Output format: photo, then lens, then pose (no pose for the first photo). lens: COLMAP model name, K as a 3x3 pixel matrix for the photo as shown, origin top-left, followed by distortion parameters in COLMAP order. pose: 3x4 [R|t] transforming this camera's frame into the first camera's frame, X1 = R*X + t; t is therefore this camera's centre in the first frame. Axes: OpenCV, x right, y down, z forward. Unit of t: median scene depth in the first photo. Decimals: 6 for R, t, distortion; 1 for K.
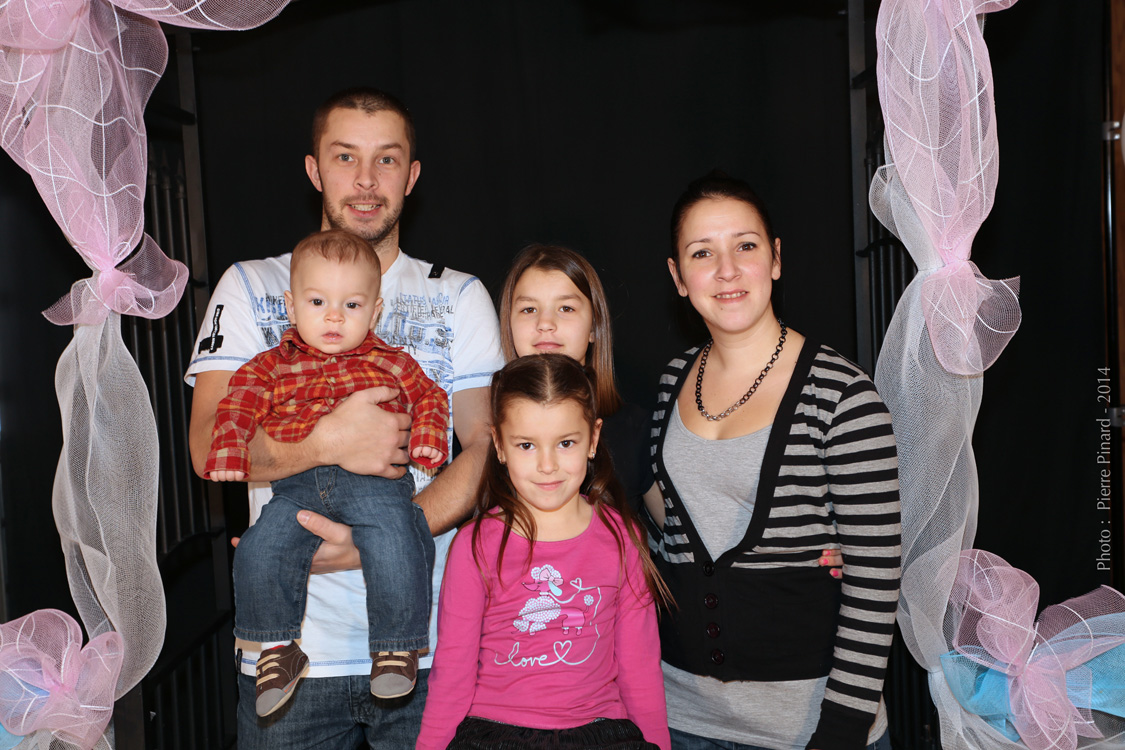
lens RADIAL K [[1219.5, 0, 562.5], [0, 1219.5, 375.0], [0, 0, 1]] dist [0.015321, 0.111380]
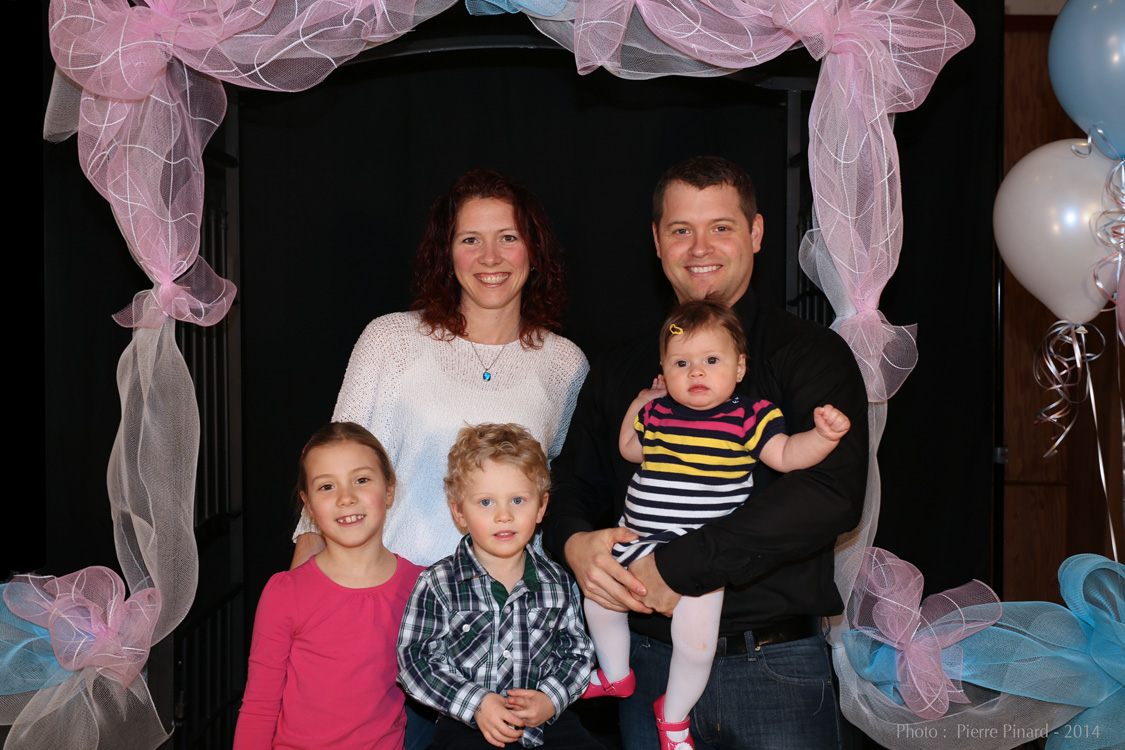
lens RADIAL K [[1119.9, 0, 562.5], [0, 1119.9, 375.0], [0, 0, 1]] dist [0.018987, 0.031484]
pose [[0.998239, 0.046473, 0.036879, -0.021663], [-0.045055, 0.998246, -0.038393, 0.028918], [-0.038598, 0.036664, 0.998582, -0.109872]]
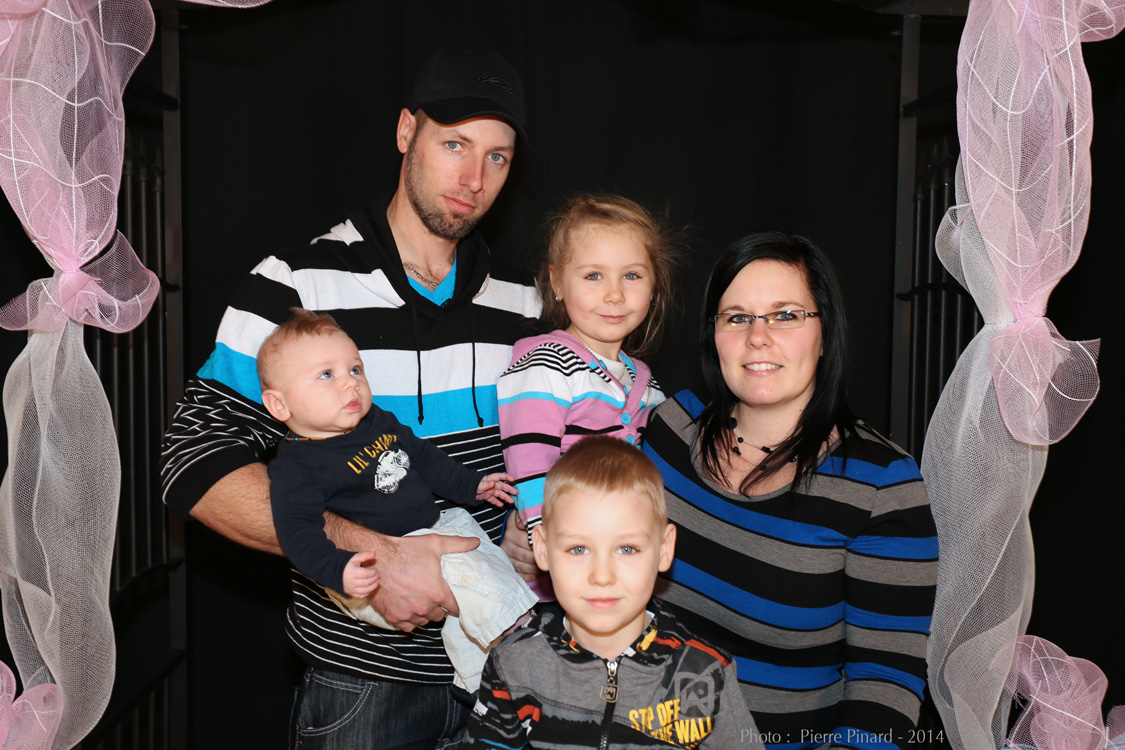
lens RADIAL K [[1219.5, 0, 562.5], [0, 1219.5, 375.0], [0, 0, 1]] dist [0.015321, 0.111380]
pose [[0.997868, 0.055473, 0.034391, -0.047427], [-0.055261, 0.998447, -0.007078, -0.024646], [-0.034731, 0.005162, 0.999383, 0.113212]]
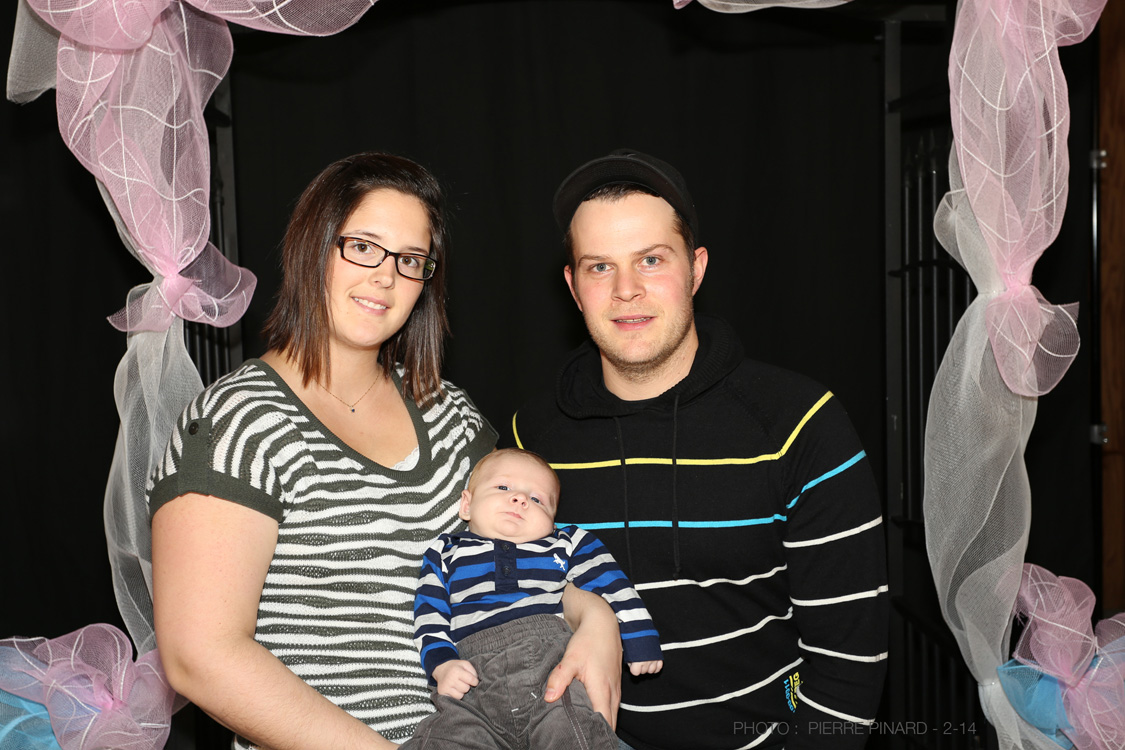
lens RADIAL K [[1219.5, 0, 562.5], [0, 1219.5, 375.0], [0, 0, 1]] dist [0.015321, 0.111380]
pose [[0.996459, 0.015608, 0.082616, -0.142046], [-0.015295, 0.999873, -0.004419, -0.007184], [-0.082674, 0.003140, 0.996572, 0.003643]]
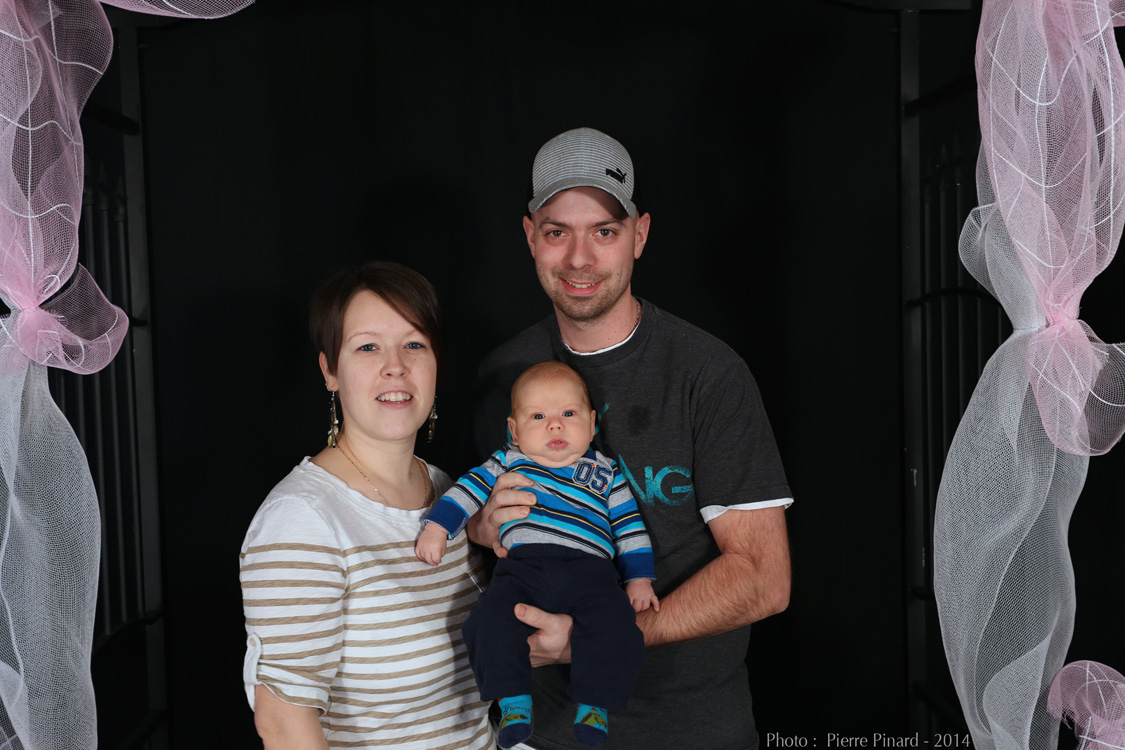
lens RADIAL K [[1219.5, 0, 562.5], [0, 1219.5, 375.0], [0, 0, 1]] dist [0.015321, 0.111380]
pose [[0.997882, 0.017529, 0.062647, -0.073212], [-0.016117, 0.999606, -0.022968, -0.030047], [-0.063025, 0.021909, 0.997771, 0.176376]]
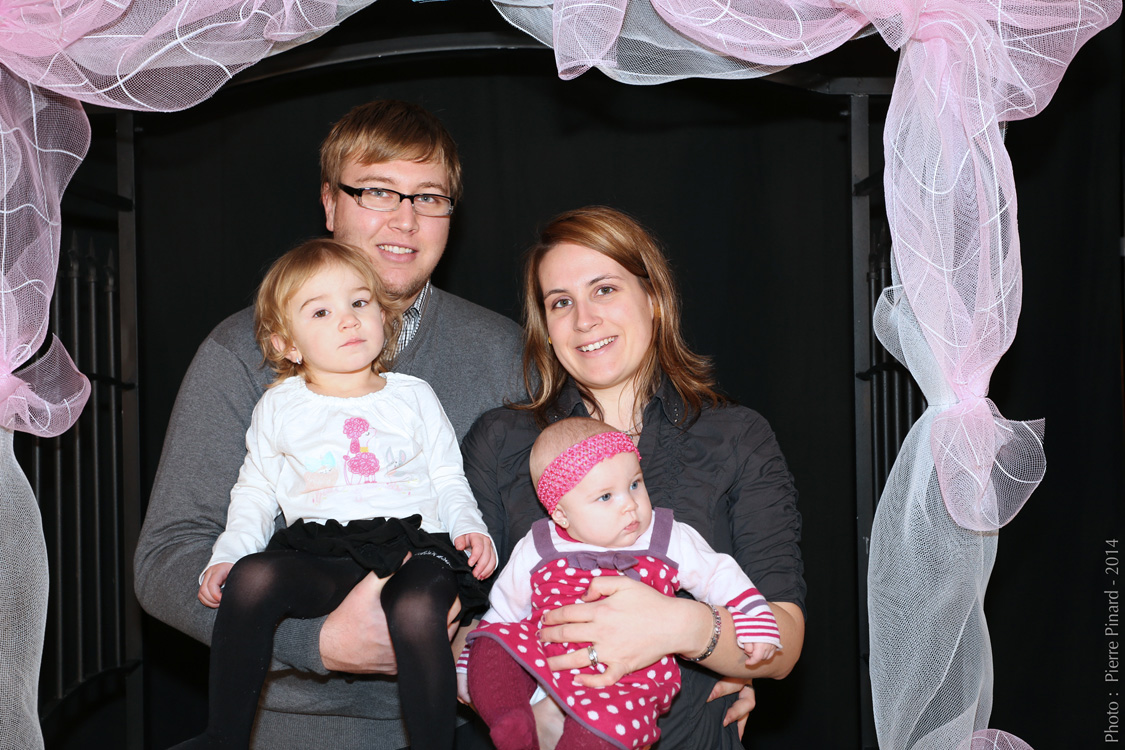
lens RADIAL K [[1219.5, 0, 562.5], [0, 1219.5, 375.0], [0, 0, 1]] dist [0.015321, 0.111380]
pose [[0.999503, 0.031330, 0.003601, 0.024831], [-0.031018, 0.997264, -0.067097, -0.040451], [-0.005693, 0.066952, 0.997740, 0.124726]]
